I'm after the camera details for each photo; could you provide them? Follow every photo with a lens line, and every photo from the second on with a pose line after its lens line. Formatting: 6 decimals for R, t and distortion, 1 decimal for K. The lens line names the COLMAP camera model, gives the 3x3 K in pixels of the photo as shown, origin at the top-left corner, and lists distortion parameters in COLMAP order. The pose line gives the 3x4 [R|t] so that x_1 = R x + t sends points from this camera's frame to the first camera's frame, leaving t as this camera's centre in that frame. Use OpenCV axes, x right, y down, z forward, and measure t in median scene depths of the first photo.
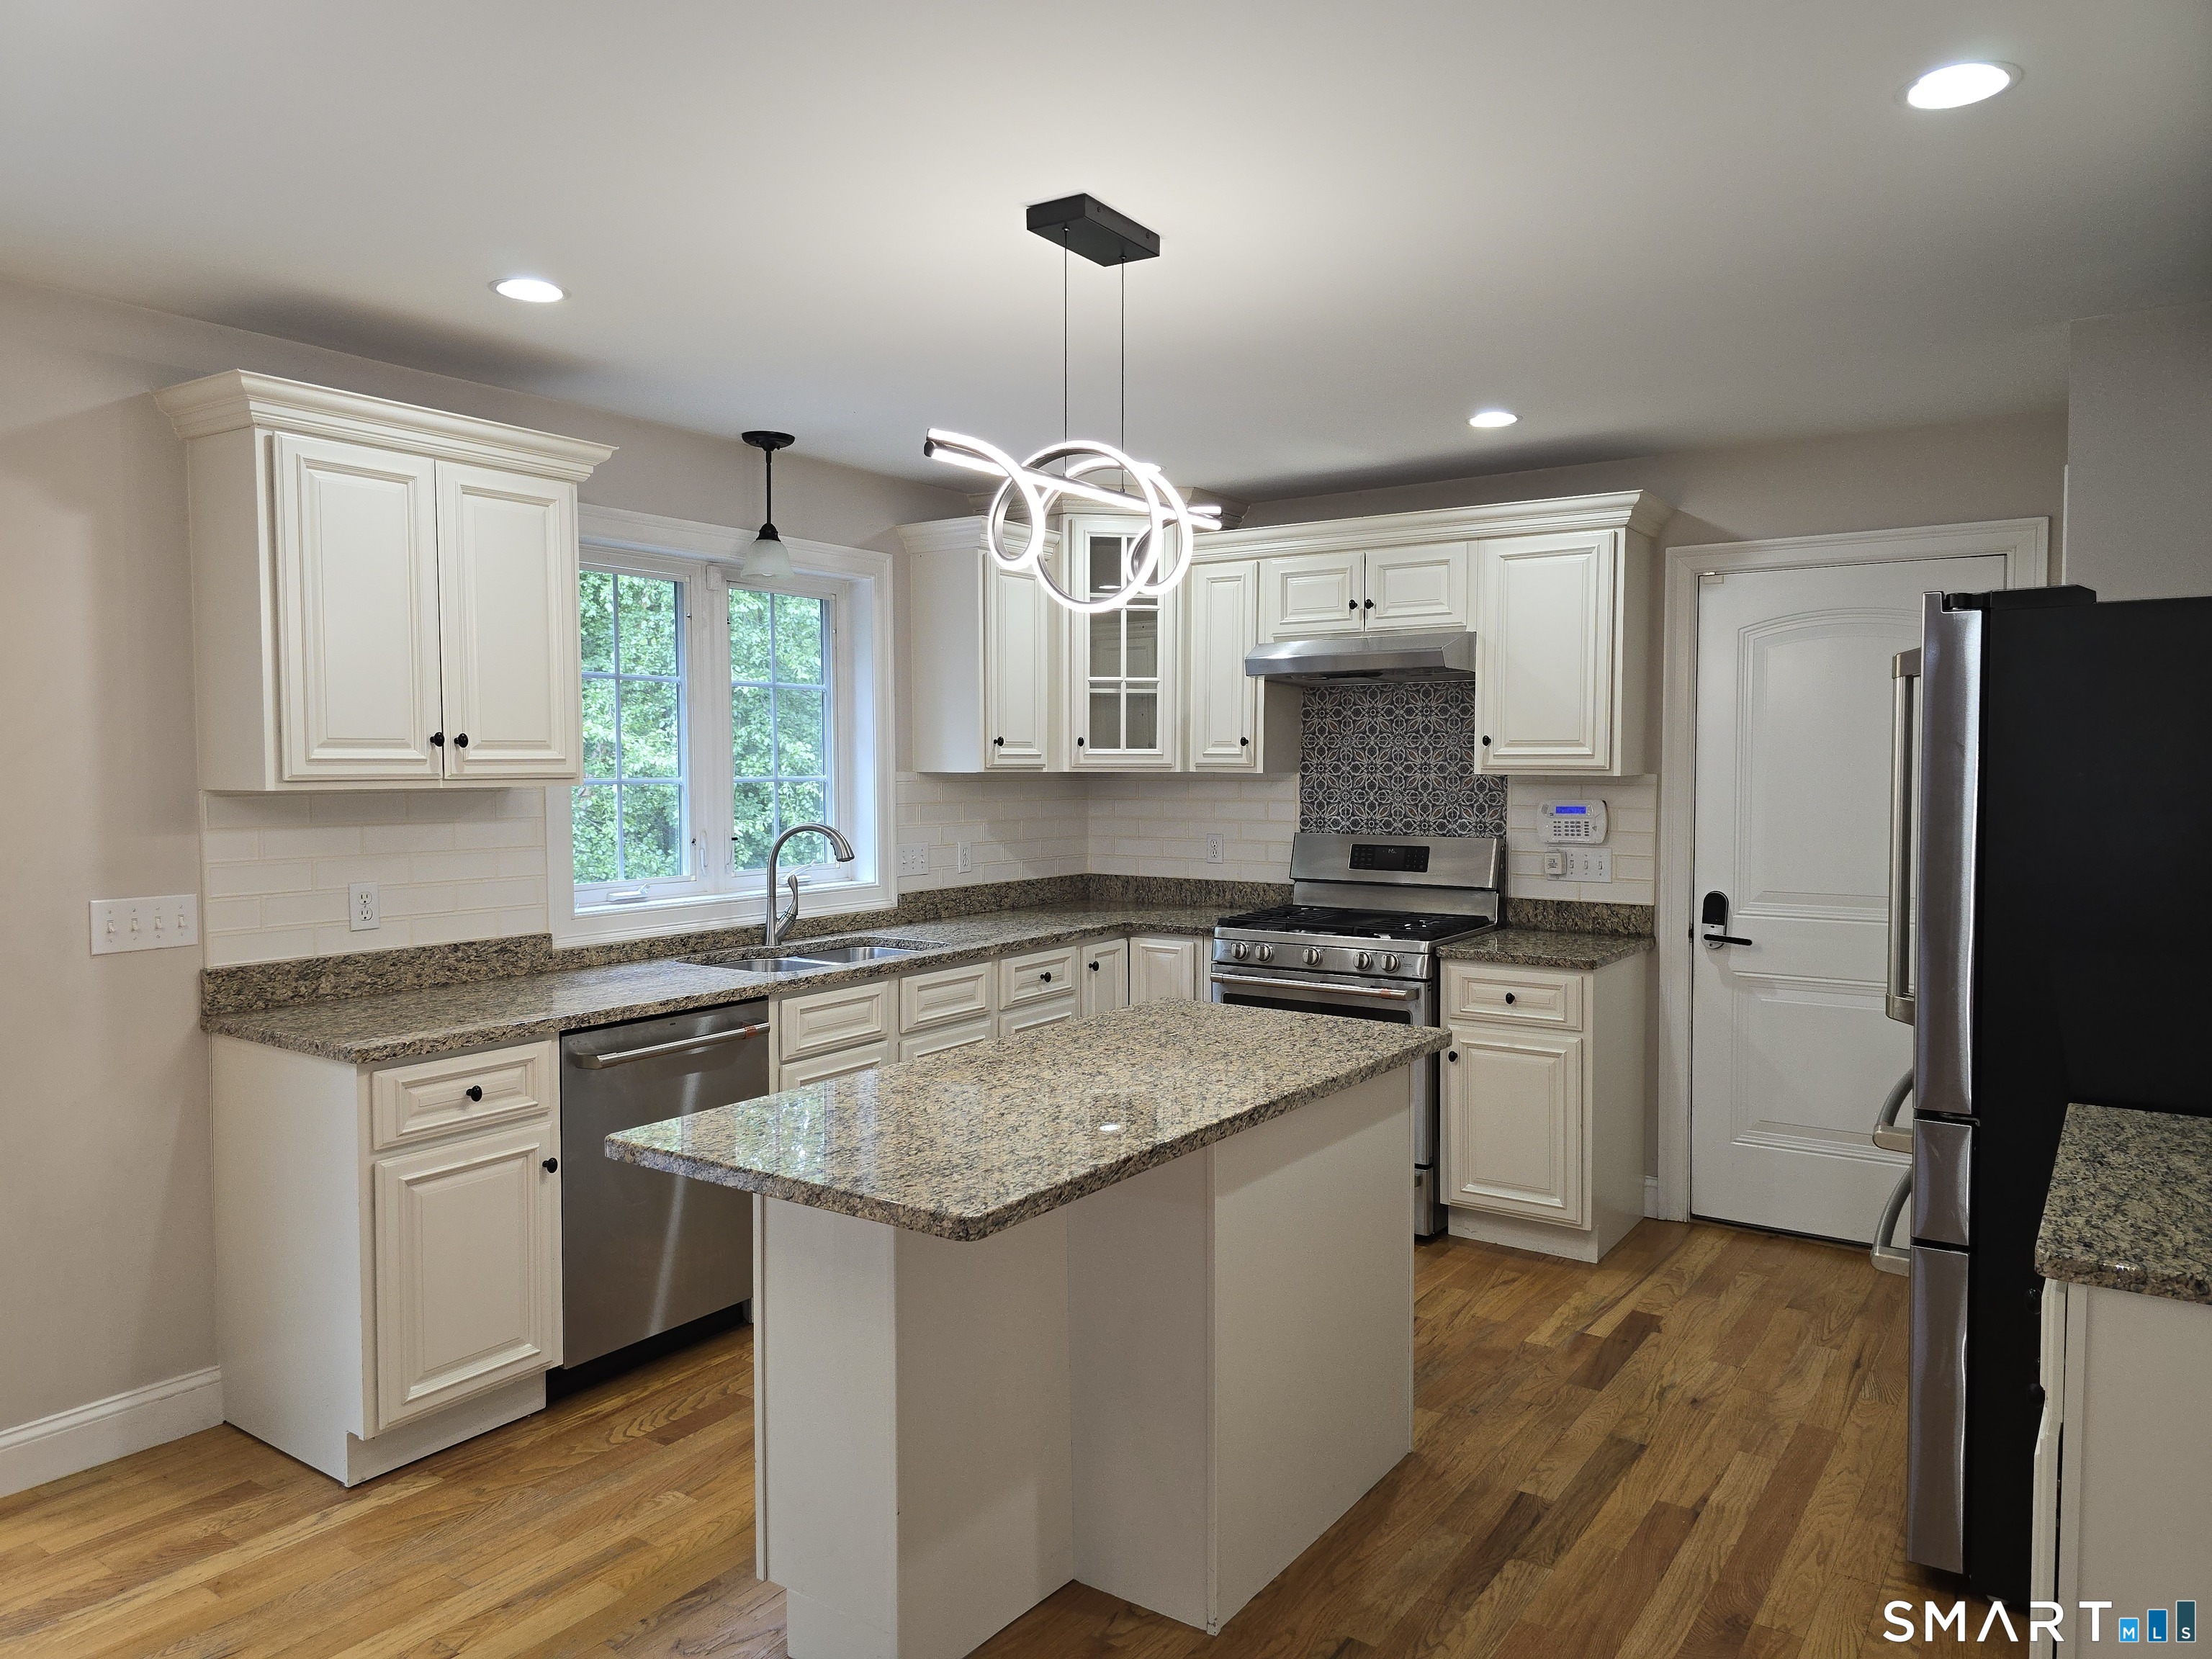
lens RADIAL K [[1494.0, 0, 1105.2], [0, 1494.0, 823.0], [0, 0, 1]] dist [0.058047, -0.055627]
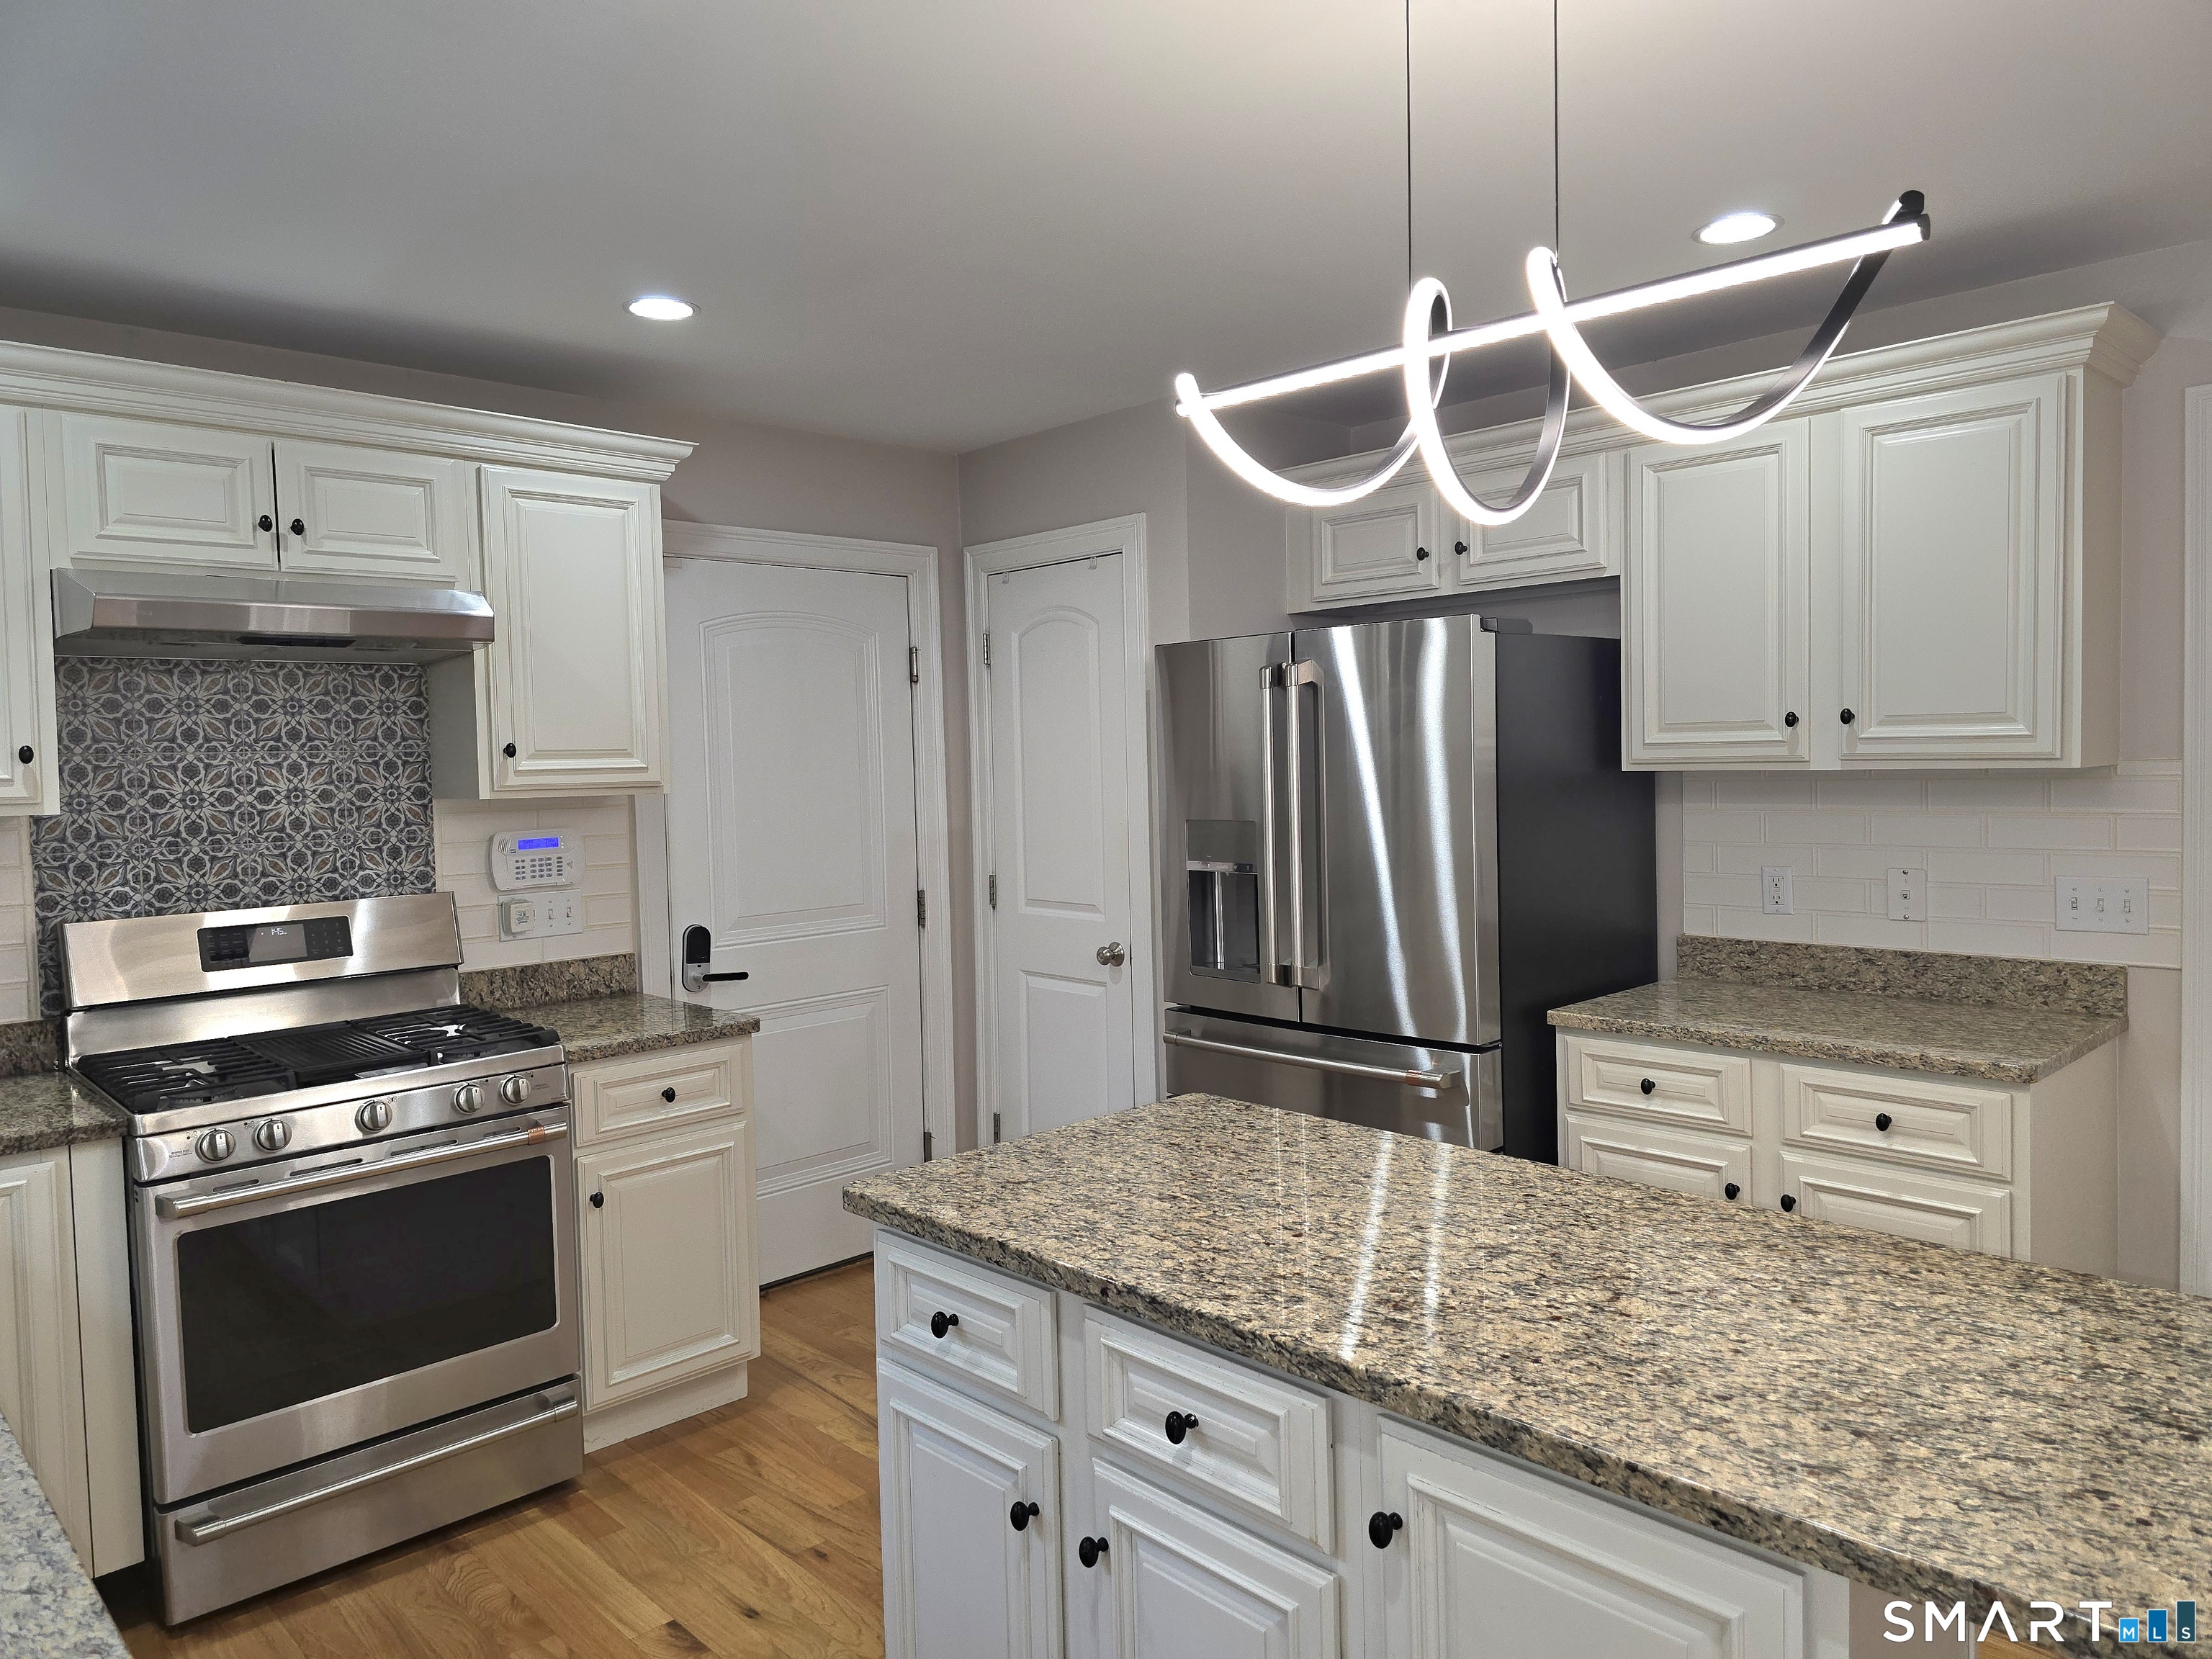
lens RADIAL K [[1475.0, 0, 1116.8], [0, 1475.0, 817.7], [0, 0, 1]] dist [0.053510, -0.046950]
pose [[0.187750, -0.045813, 0.981148, -0.367465], [0.065400, 0.997278, 0.034051, -0.028113], [-0.980037, 0.057774, 0.190235, 0.576433]]
